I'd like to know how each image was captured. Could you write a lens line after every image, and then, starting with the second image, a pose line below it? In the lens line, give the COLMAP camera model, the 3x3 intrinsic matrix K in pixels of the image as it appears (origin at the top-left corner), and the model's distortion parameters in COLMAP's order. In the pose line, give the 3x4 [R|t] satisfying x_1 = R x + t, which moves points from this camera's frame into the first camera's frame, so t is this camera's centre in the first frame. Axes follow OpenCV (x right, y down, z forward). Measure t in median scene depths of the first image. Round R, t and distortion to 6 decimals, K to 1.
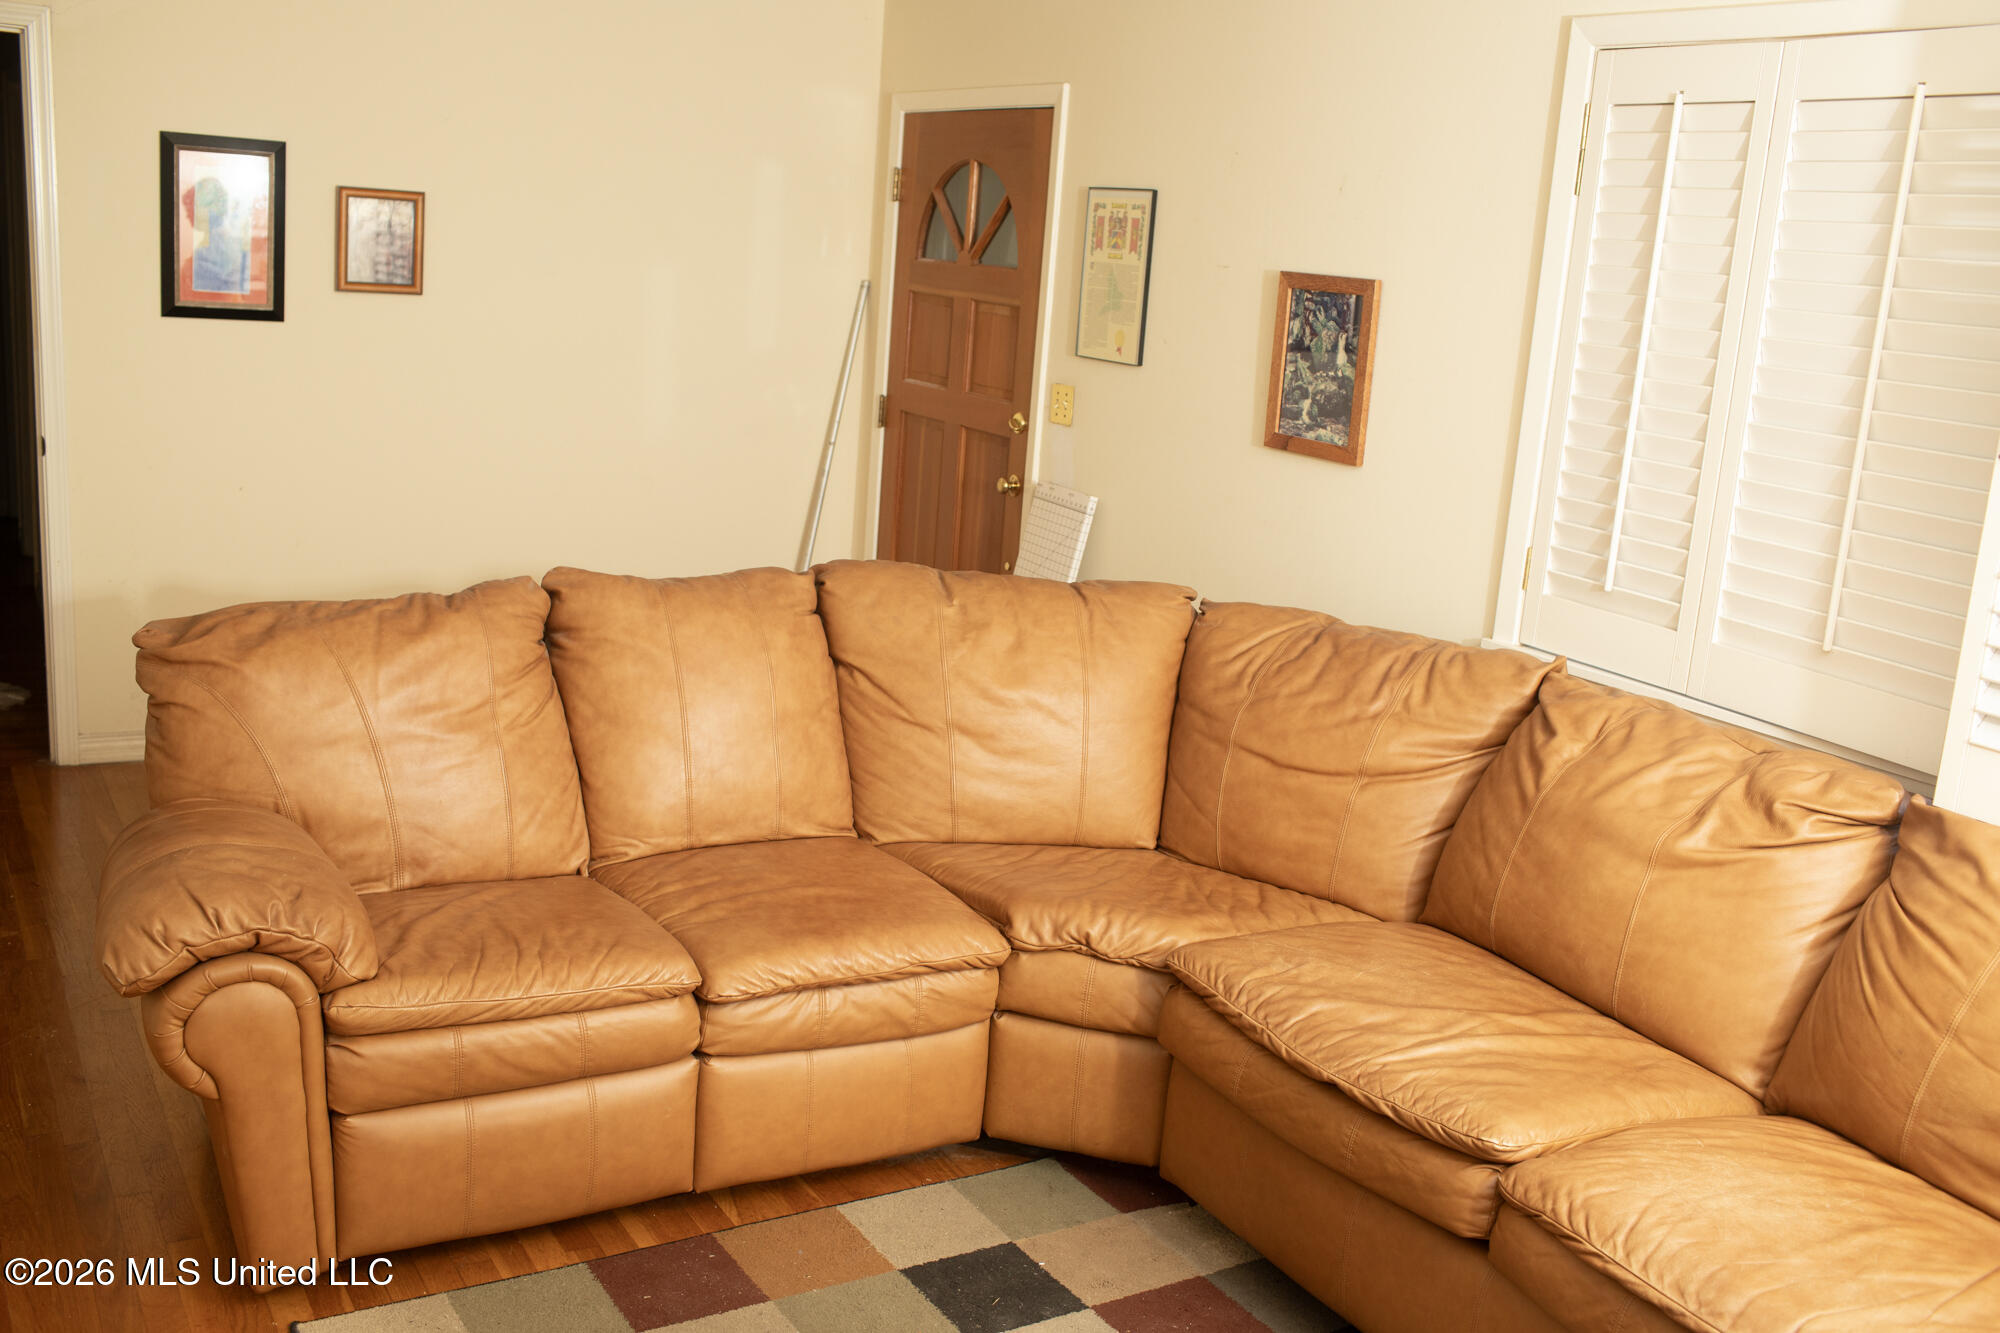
lens RADIAL K [[1947.6, 0, 1000.0], [0, 1947.6, 666.5], [0, 0, 1]] dist [-0.105967, 0.154725]
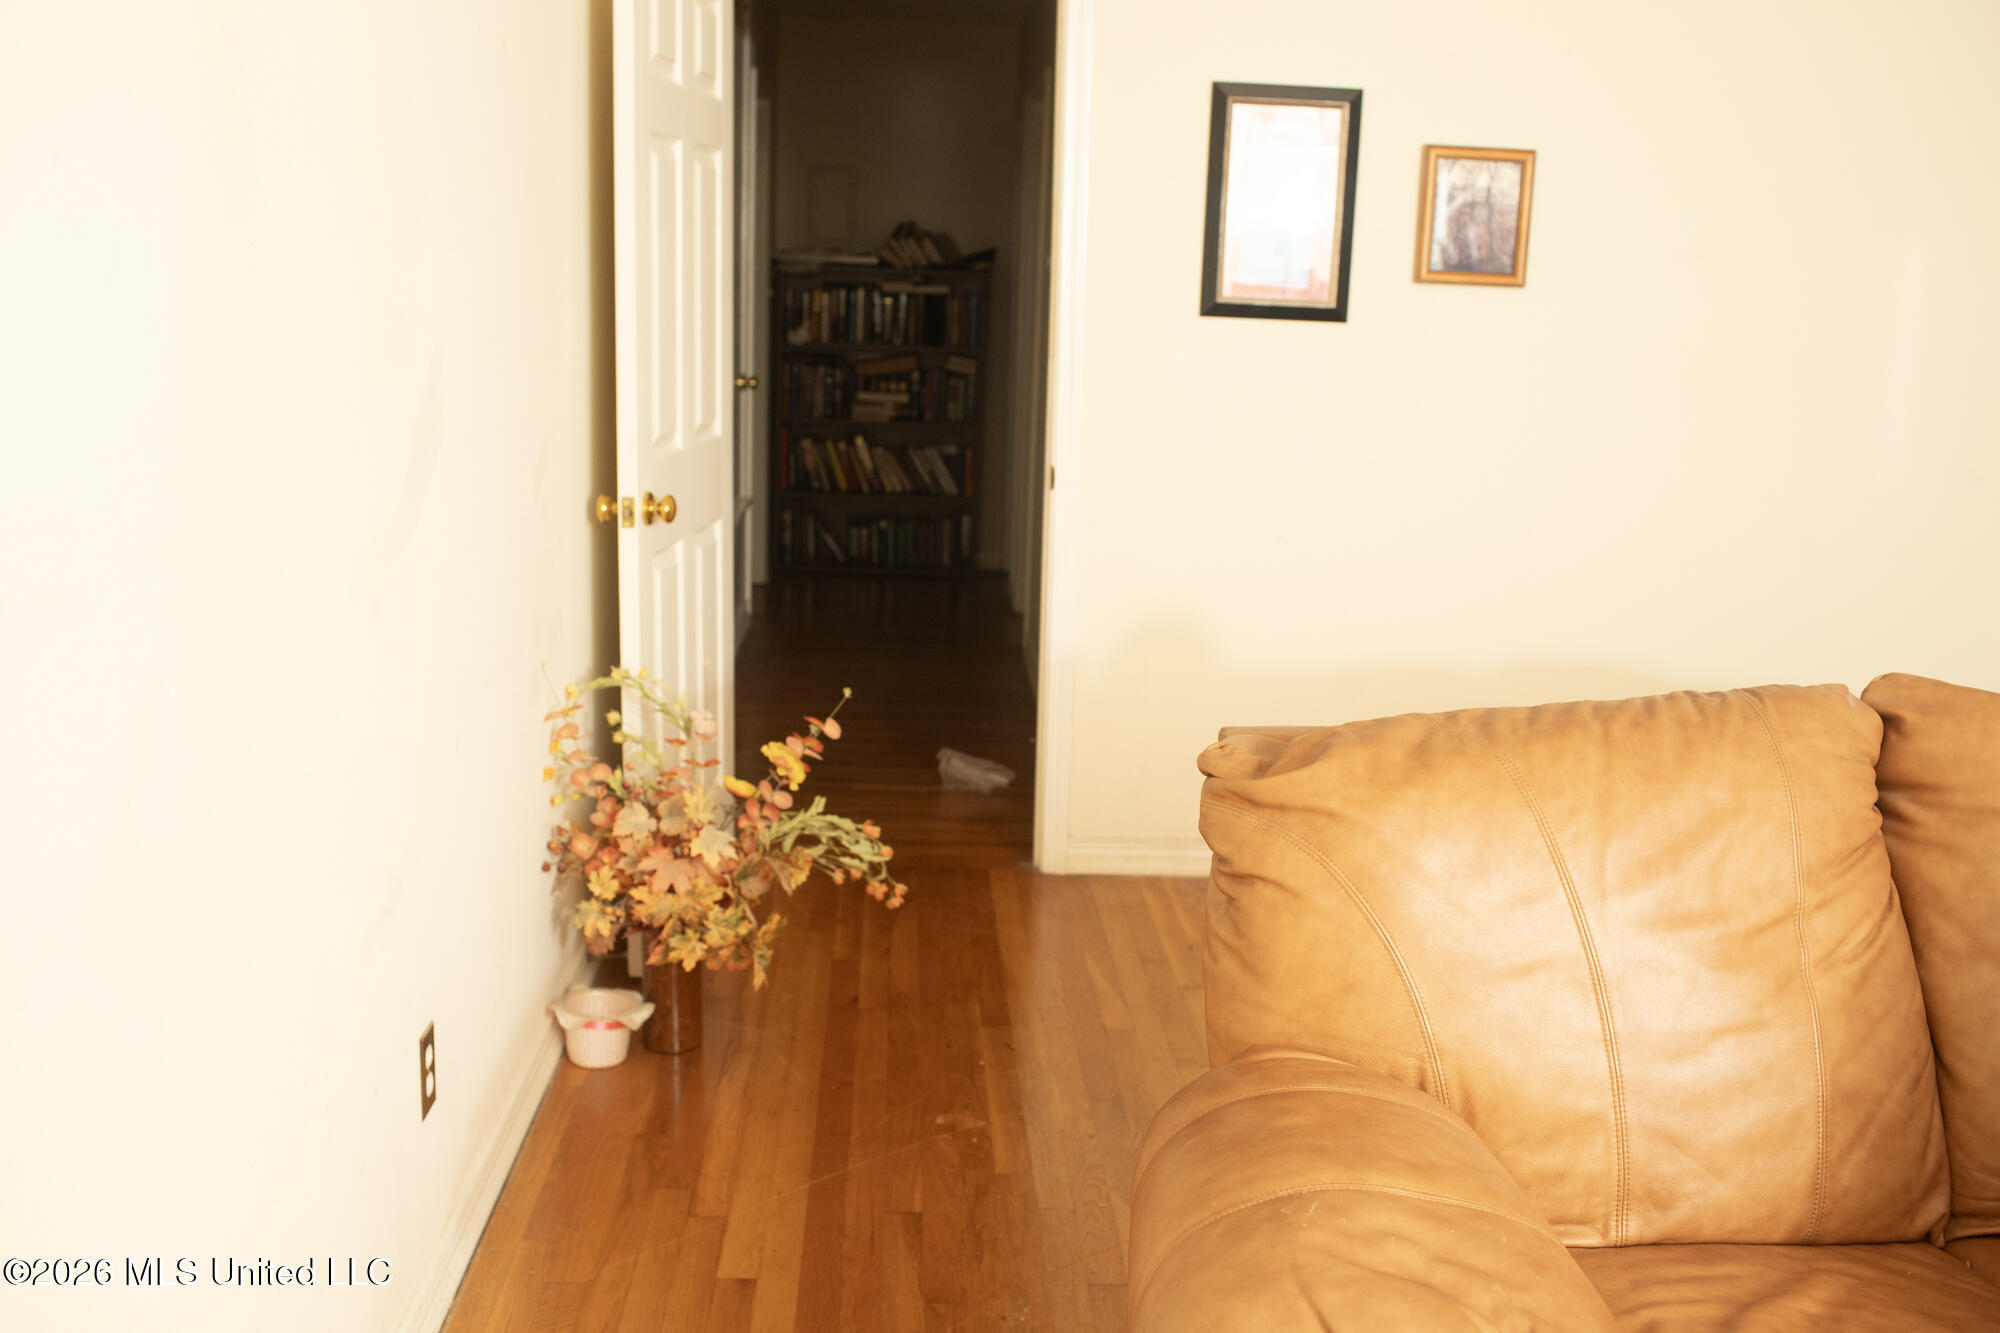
lens RADIAL K [[1947.6, 0, 1000.0], [0, 1947.6, 666.5], [0, 0, 1]] dist [-0.105967, 0.154725]
pose [[0.889609, 0.051307, -0.453832, -0.228366], [-0.068420, 0.997428, -0.021355, -0.026008], [0.451569, 0.050049, 0.890832, 0.420124]]
